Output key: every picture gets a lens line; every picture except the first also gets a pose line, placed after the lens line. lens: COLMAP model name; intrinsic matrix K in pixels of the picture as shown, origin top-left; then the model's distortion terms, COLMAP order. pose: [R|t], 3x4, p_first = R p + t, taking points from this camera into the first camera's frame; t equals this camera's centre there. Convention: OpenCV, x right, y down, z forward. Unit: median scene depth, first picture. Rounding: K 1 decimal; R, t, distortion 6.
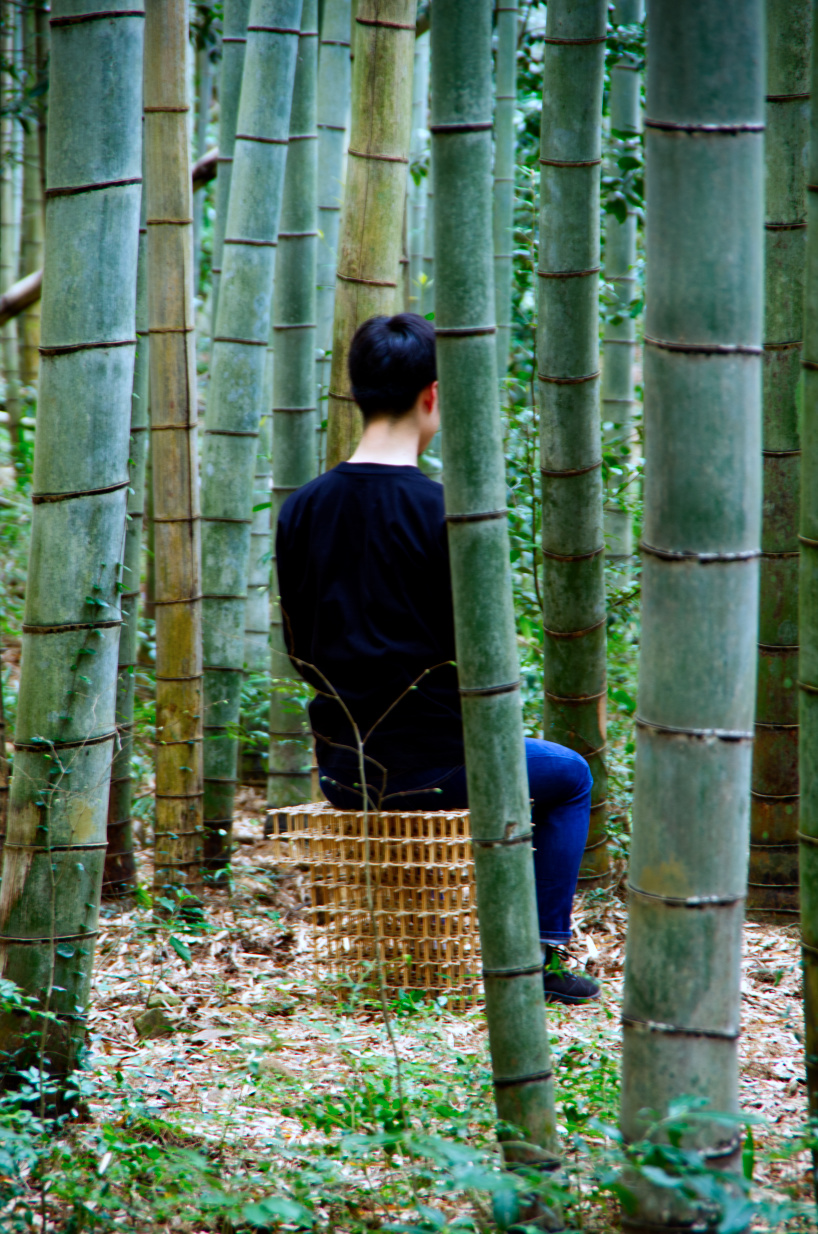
lens RADIAL K [[5273.0, 0, 411.2], [0, 5273.0, 616.0], [0, 0, 1]] dist [-1.128897, 0.000000]
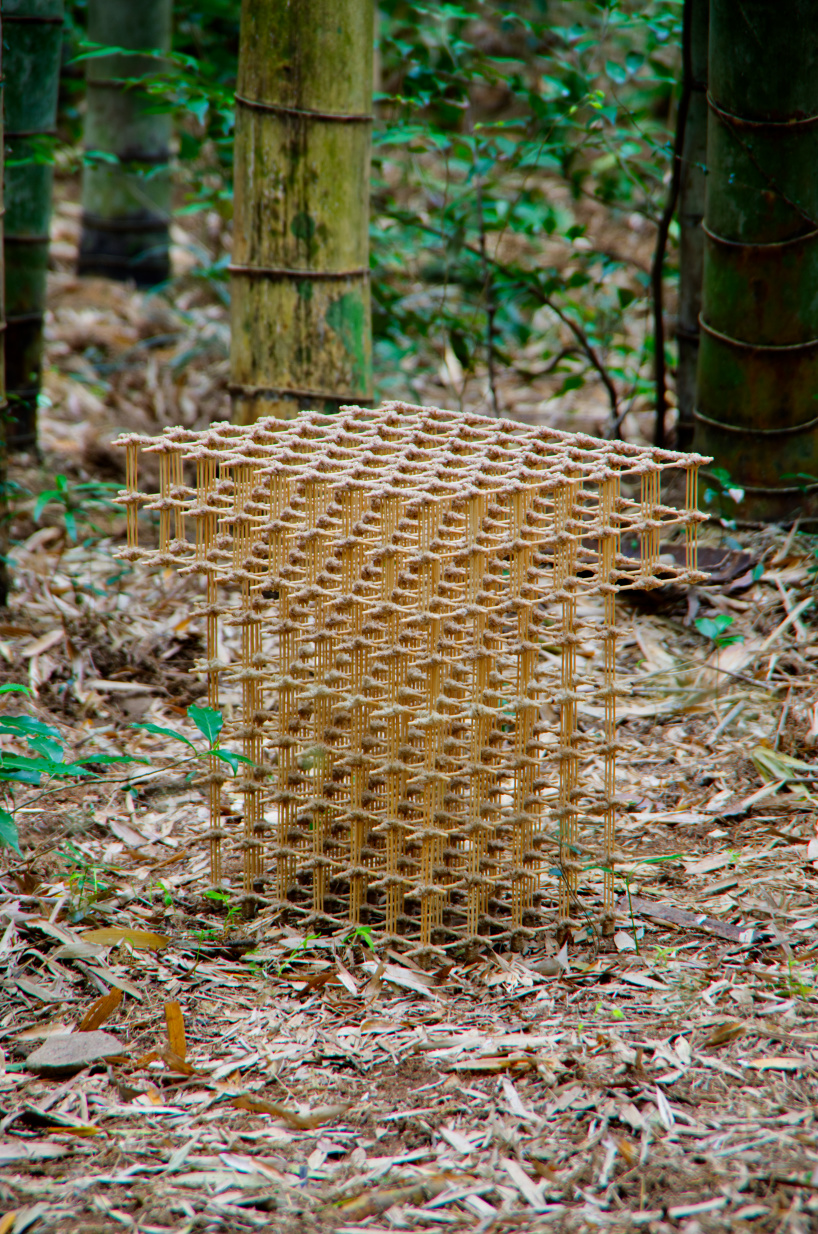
lens RADIAL K [[7423.9, 0, 410.7], [0, 7423.9, 616.0], [0, 0, 1]] dist [0.054855, 0.000000]
pose [[0.999593, -0.003830, 0.028262, -0.022191], [0.000496, 0.993127, 0.117039, -0.019310], [-0.028516, -0.116977, 0.992725, 0.327323]]
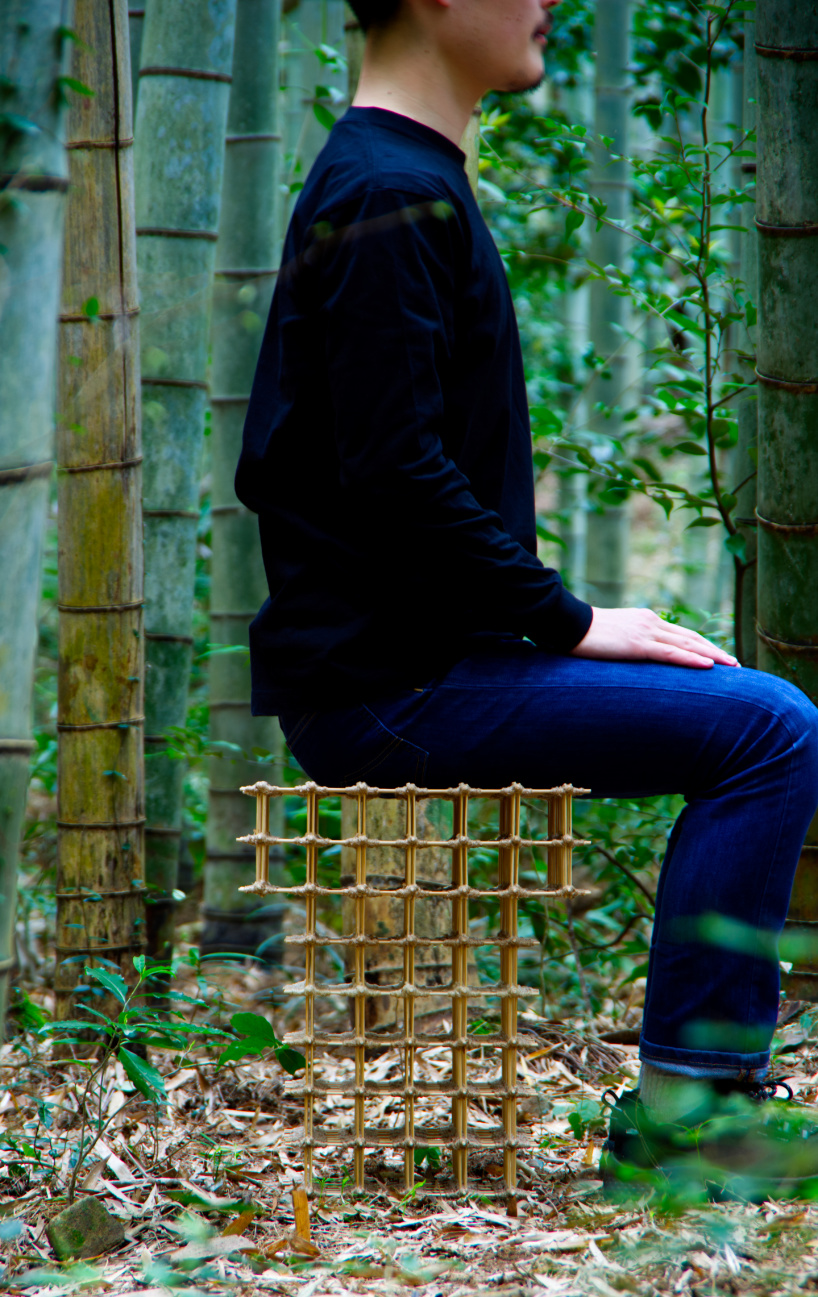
lens RADIAL K [[6610.0, 0, 406.8], [0, 6610.0, 648.0], [0, 0, 1]] dist [-0.127223, 0.000000]
pose [[0.999842, -0.005991, 0.016721, -0.023996], [0.006312, 0.999795, -0.019217, 0.029418], [-0.016603, 0.019320, 0.999676, 0.313880]]
